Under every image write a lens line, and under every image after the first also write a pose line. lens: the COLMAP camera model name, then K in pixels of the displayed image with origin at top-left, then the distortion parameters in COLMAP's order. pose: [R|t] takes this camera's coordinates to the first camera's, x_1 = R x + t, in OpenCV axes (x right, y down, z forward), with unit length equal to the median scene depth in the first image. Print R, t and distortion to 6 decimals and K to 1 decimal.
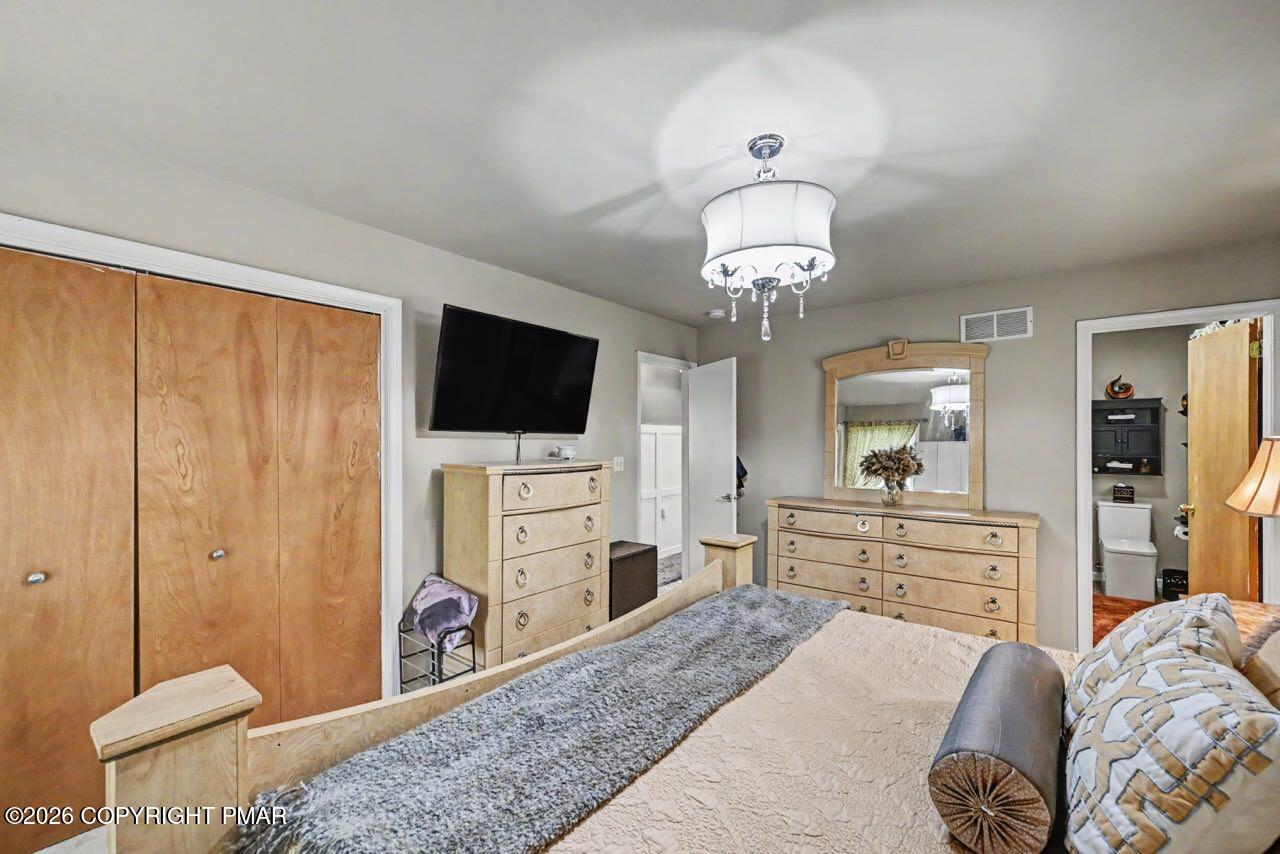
lens RADIAL K [[509.3, 0, 643.4], [0, 509.3, 438.0], [0, 0, 1]] dist [-0.000641, -0.000066]
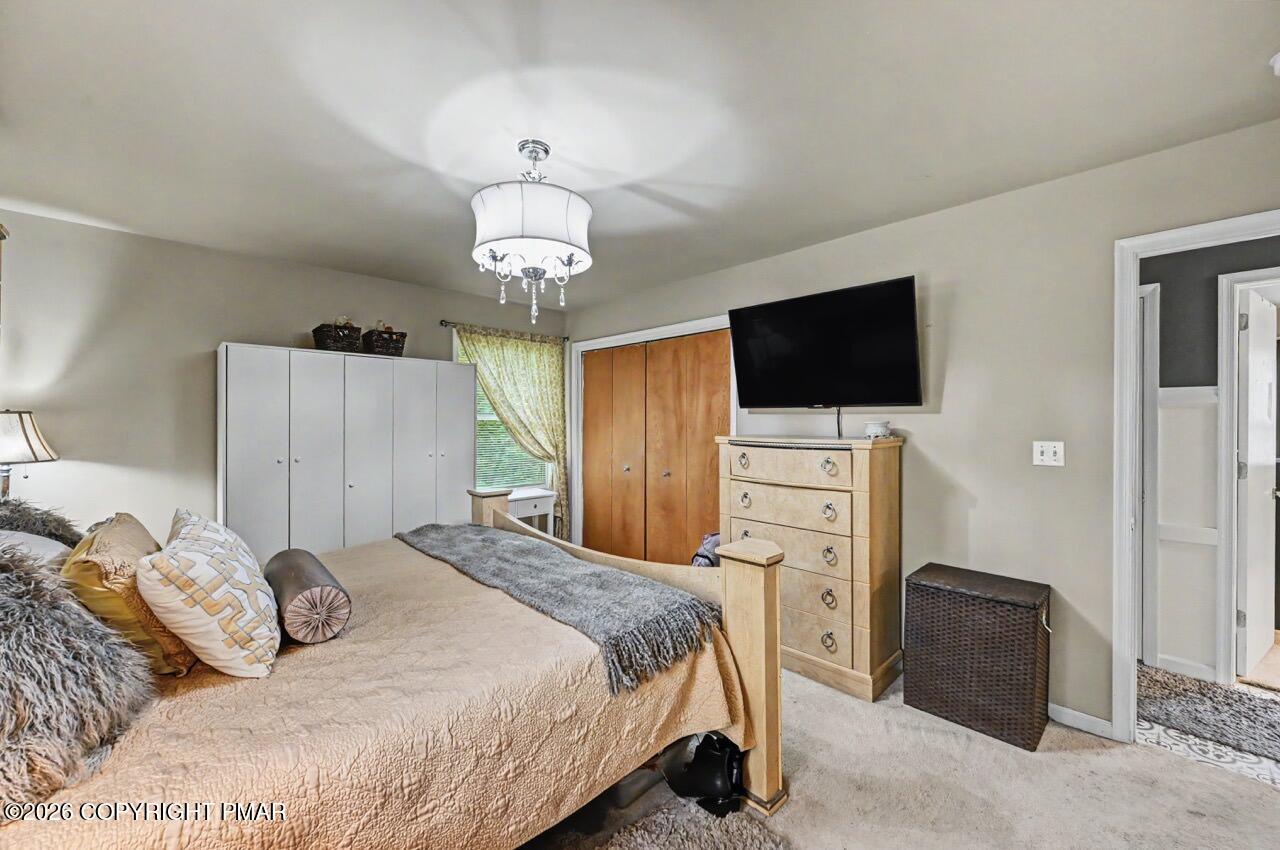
lens RADIAL K [[503.0, 0, 640.6], [0, 503.0, 425.0], [0, 0, 1]] dist [-0.000328, 0.000117]
pose [[-0.137549, 0.007529, -0.990466, 1.000200], [0.005110, 0.999963, 0.006892, 0.020541], [0.990482, -0.004113, -0.137582, 1.059026]]
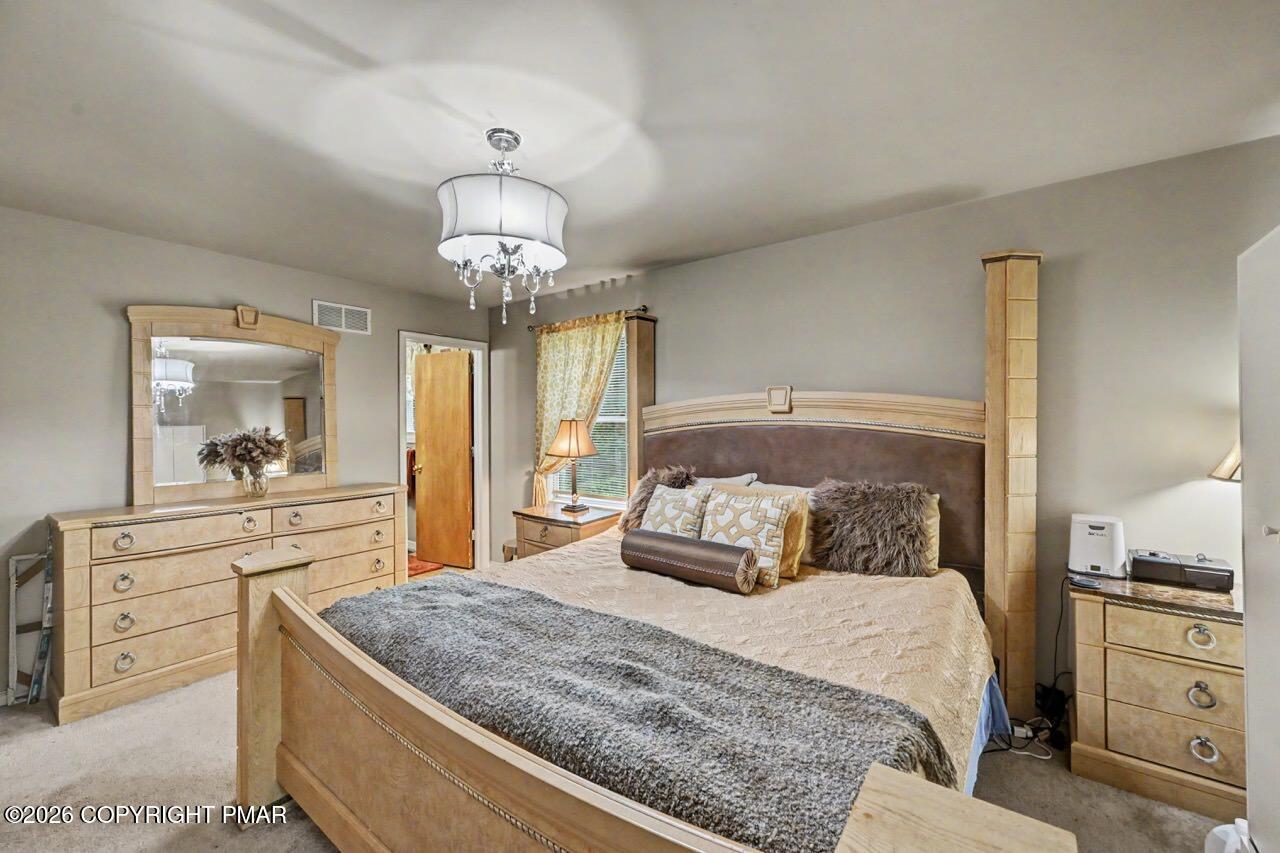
lens RADIAL K [[514.4, 0, 632.0], [0, 514.4, 431.9], [0, 0, 1]] dist [-0.000848, 0.000160]
pose [[-0.003017, -0.018155, 0.999831, -0.631613], [-0.000290, 0.999835, 0.018154, 0.007727], [-0.999995, -0.000235, -0.003022, 0.565709]]
